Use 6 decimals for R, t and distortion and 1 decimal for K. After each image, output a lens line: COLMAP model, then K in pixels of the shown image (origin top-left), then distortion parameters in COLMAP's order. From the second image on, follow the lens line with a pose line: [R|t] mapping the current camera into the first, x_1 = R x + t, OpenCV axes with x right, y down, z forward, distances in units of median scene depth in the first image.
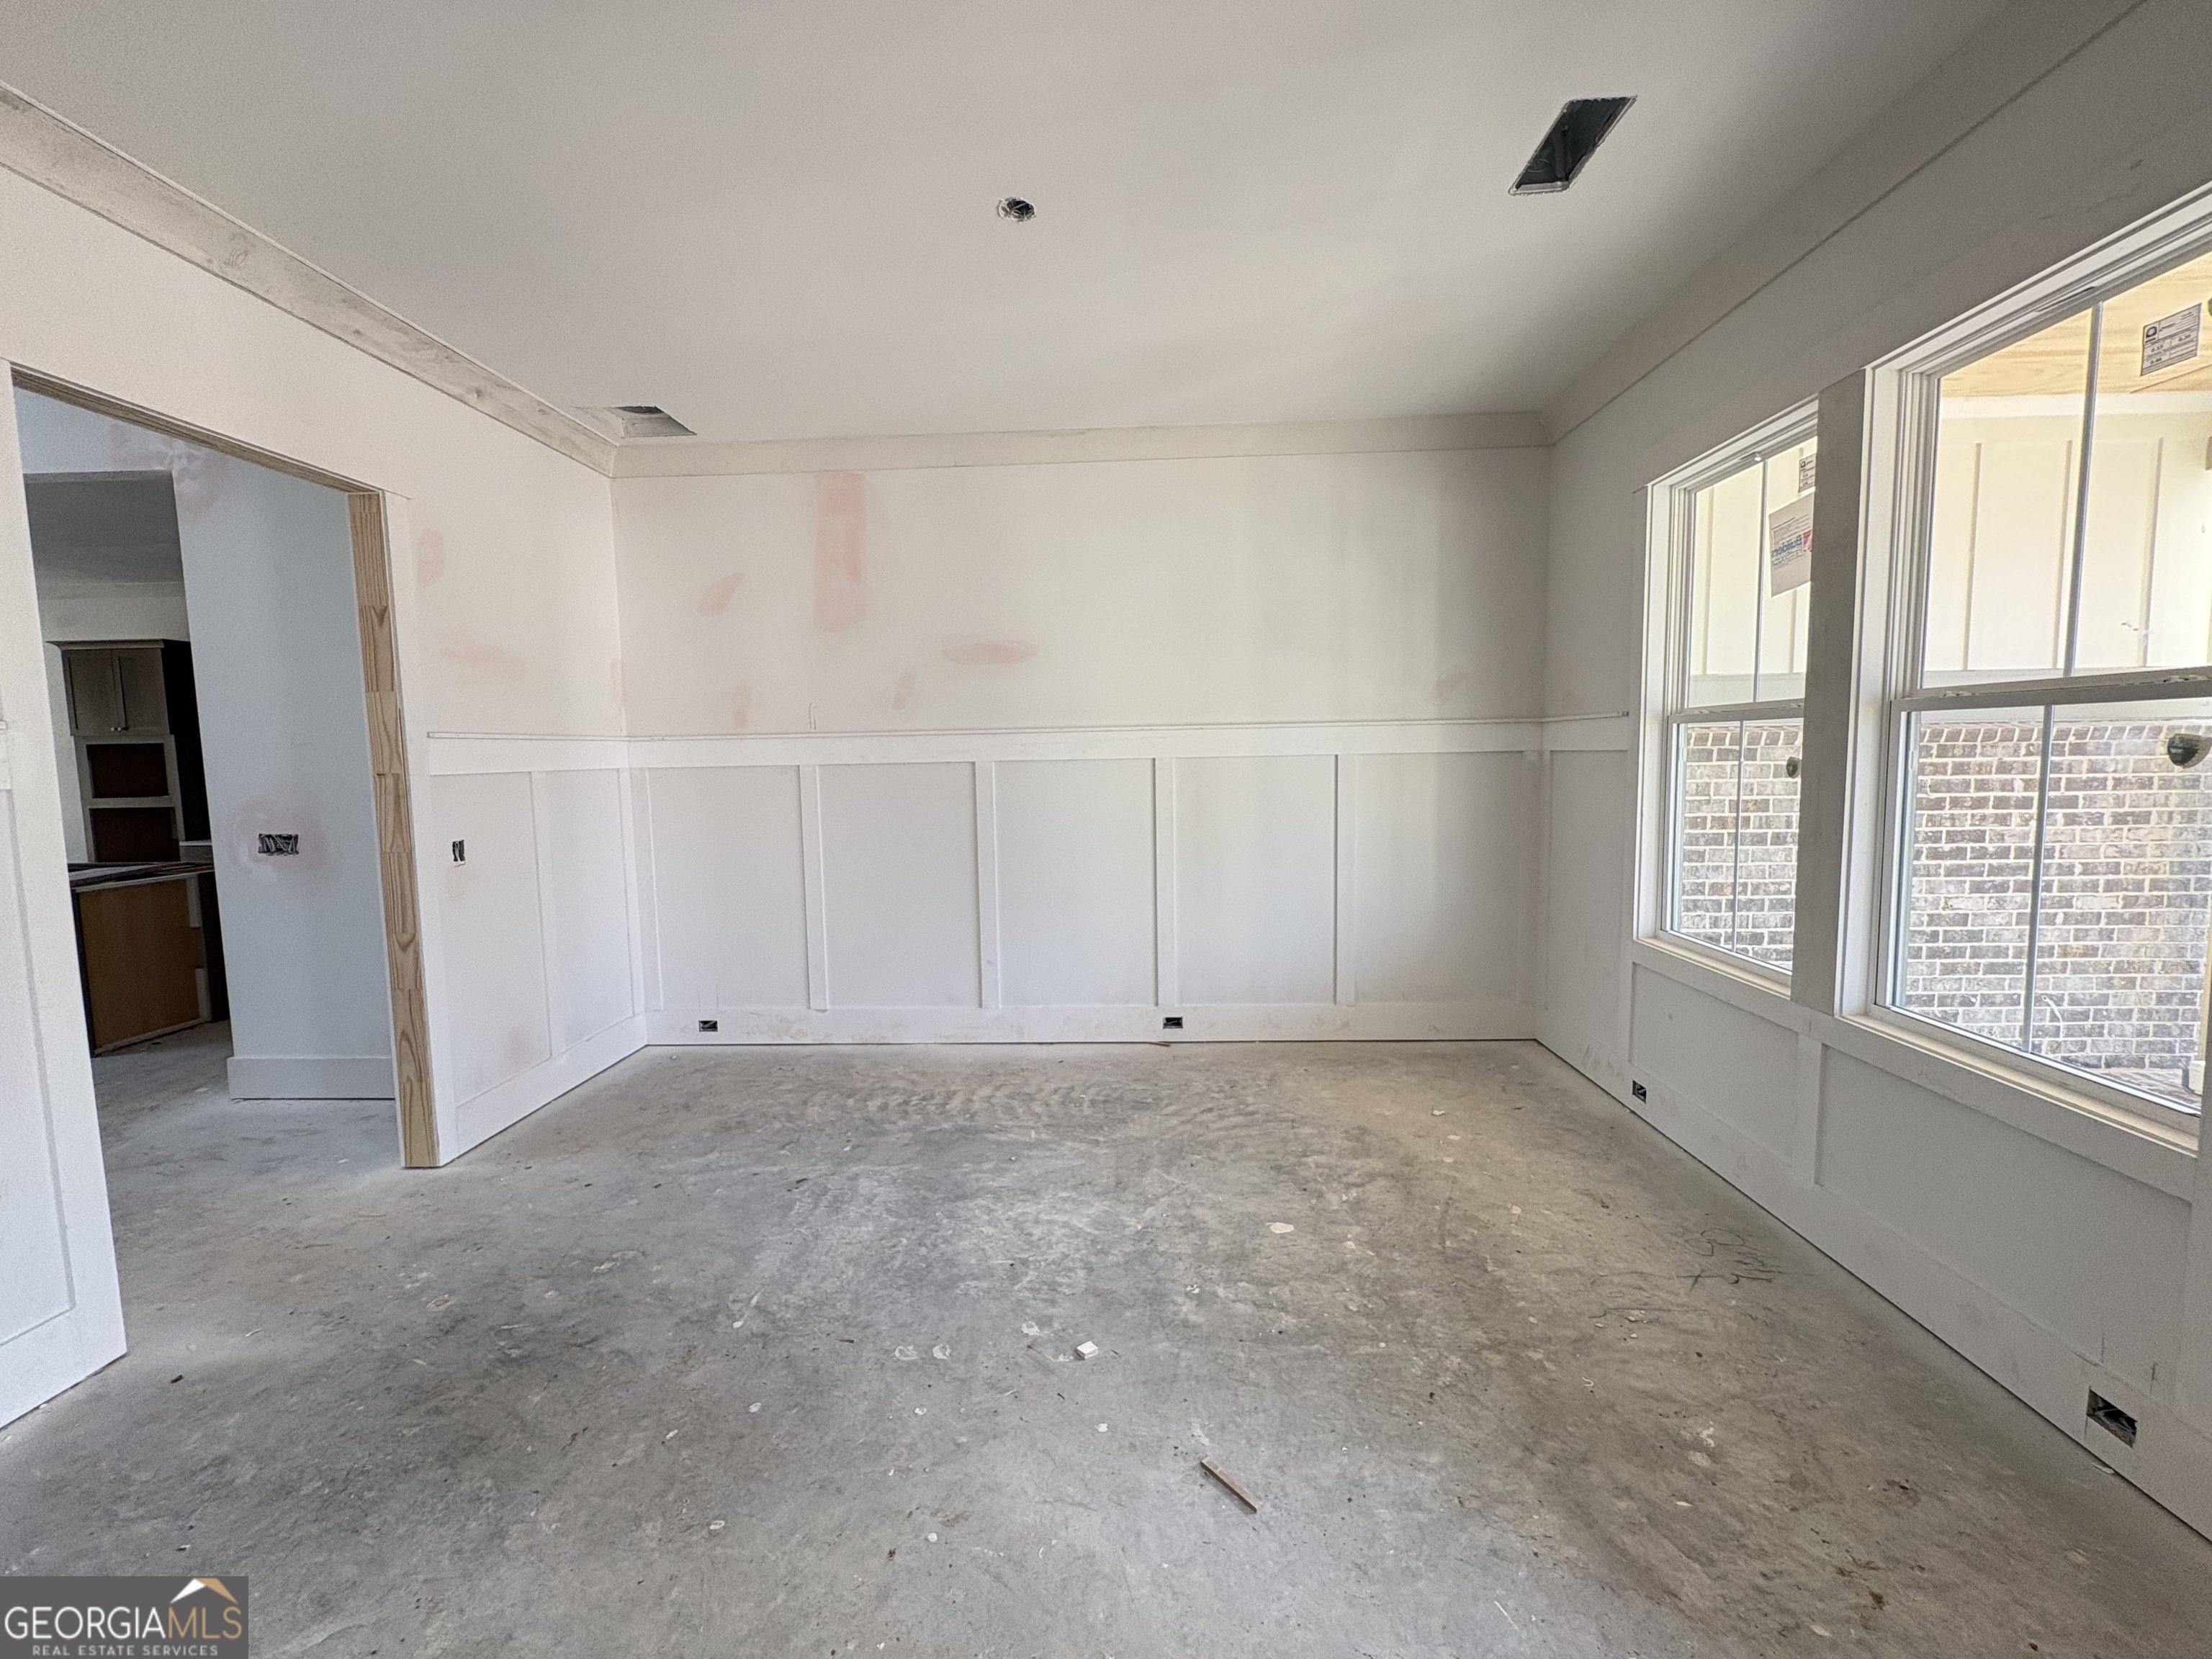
lens RADIAL K [[877.0, 0, 1109.6], [0, 877.0, 828.6], [0, 0, 1]] dist [-0.000079, 0.000189]
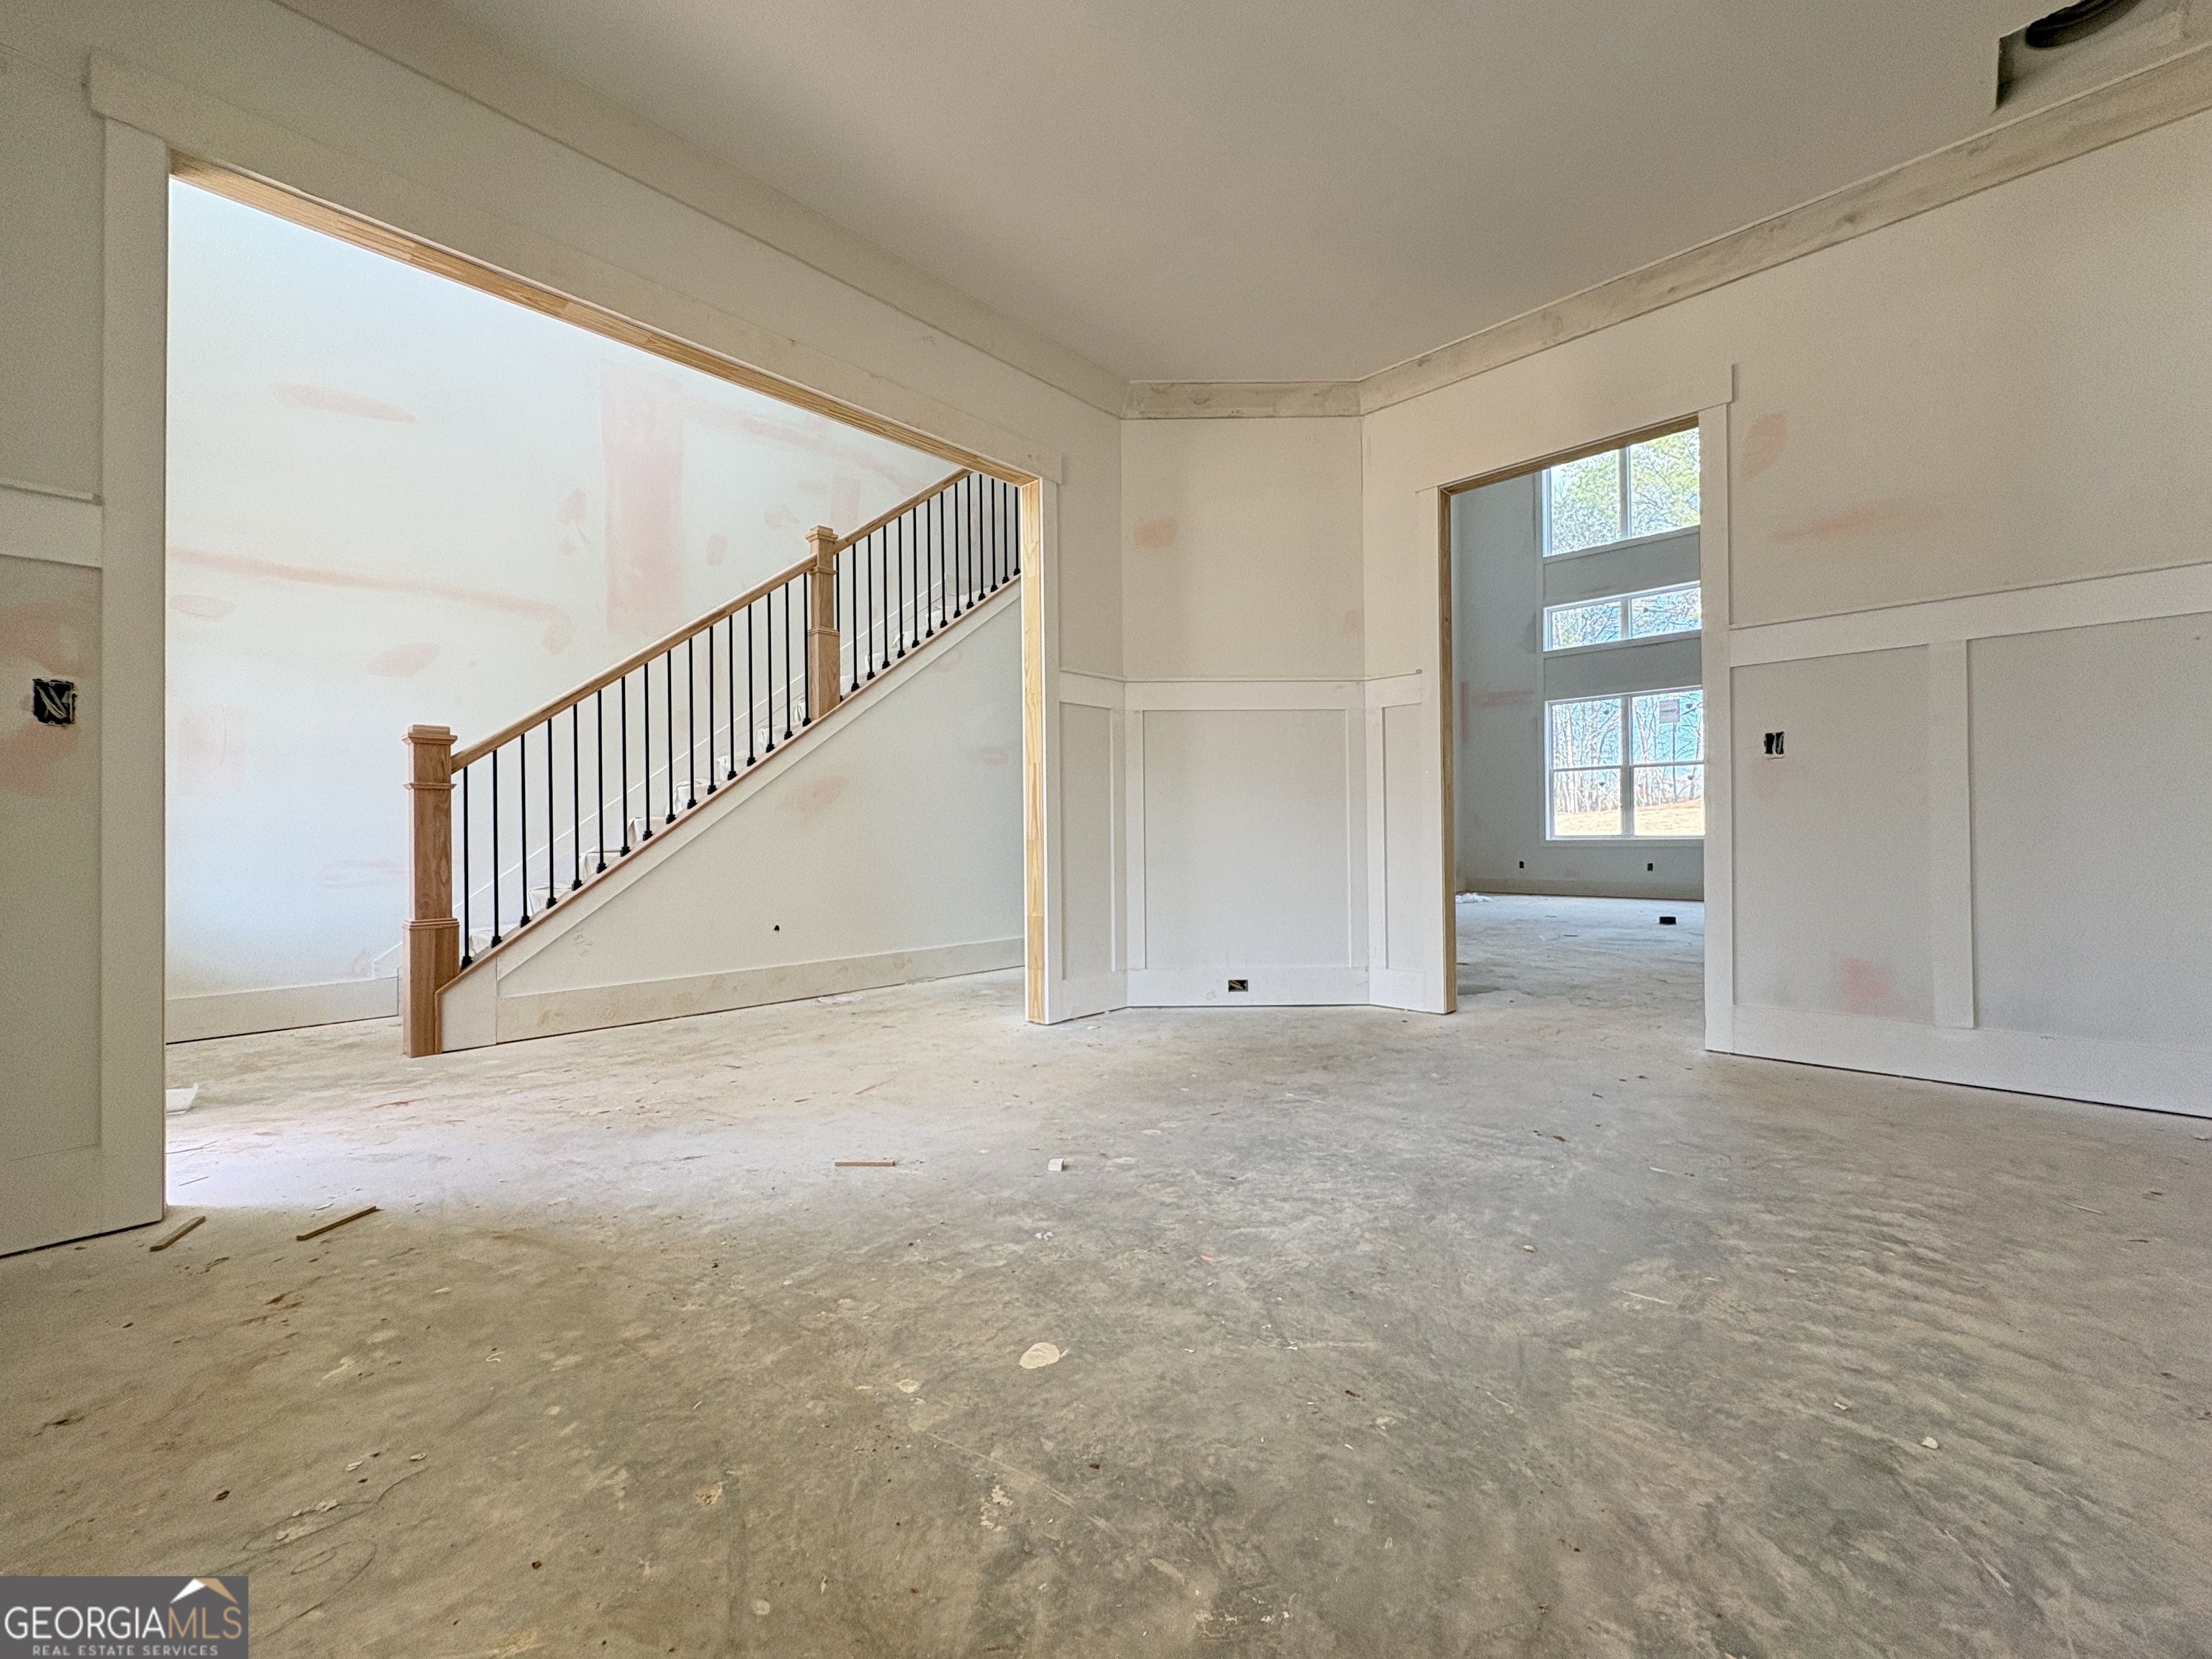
lens RADIAL K [[877.0, 0, 1108.1], [0, 877.0, 823.9], [0, 0, 1]] dist [-0.000079, 0.000189]
pose [[-0.663978, 0.016779, -0.747563, 0.514229], [-0.042542, 0.997281, 0.060169, 0.099140], [0.746541, 0.071754, -0.661459, 1.255324]]
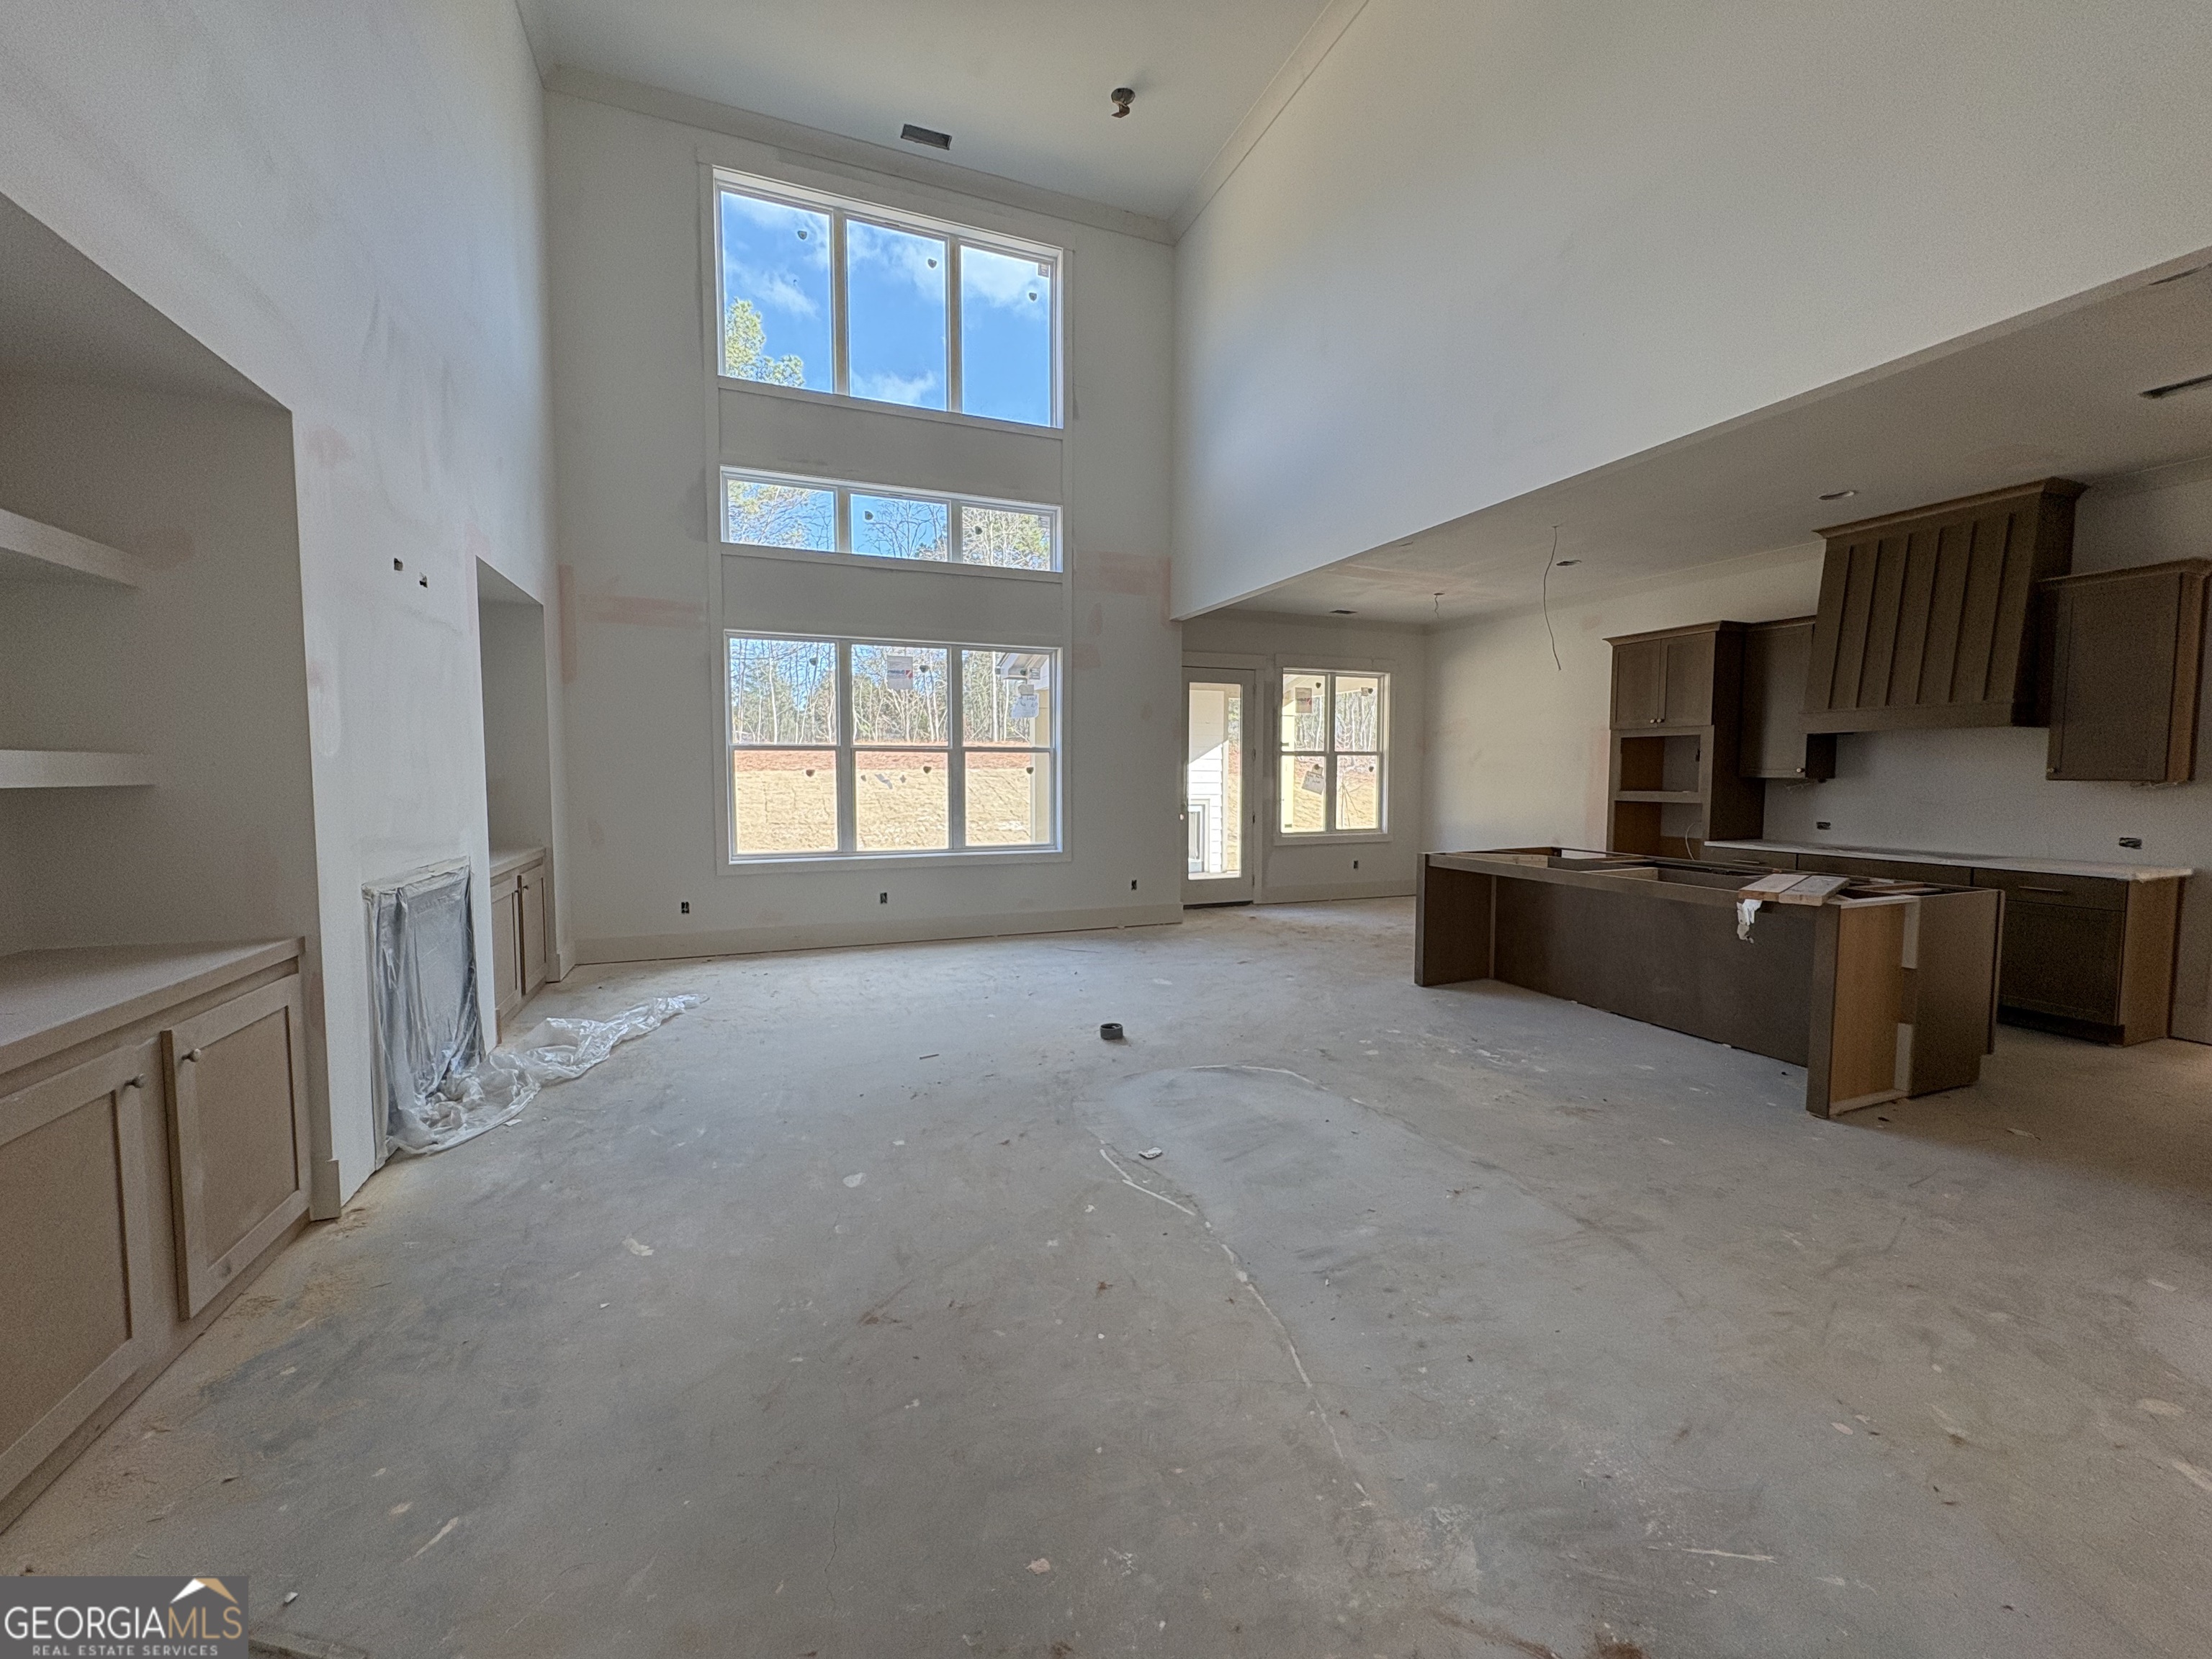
lens RADIAL K [[877.0, 0, 1104.6], [0, 877.0, 827.4], [0, 0, 1]] dist [-0.000079, 0.000189]
pose [[0.404366, 0.076947, -0.911355, -1.119236], [-0.087869, 0.995114, 0.045032, 0.033712], [0.910367, 0.061870, 0.409151, 0.116788]]
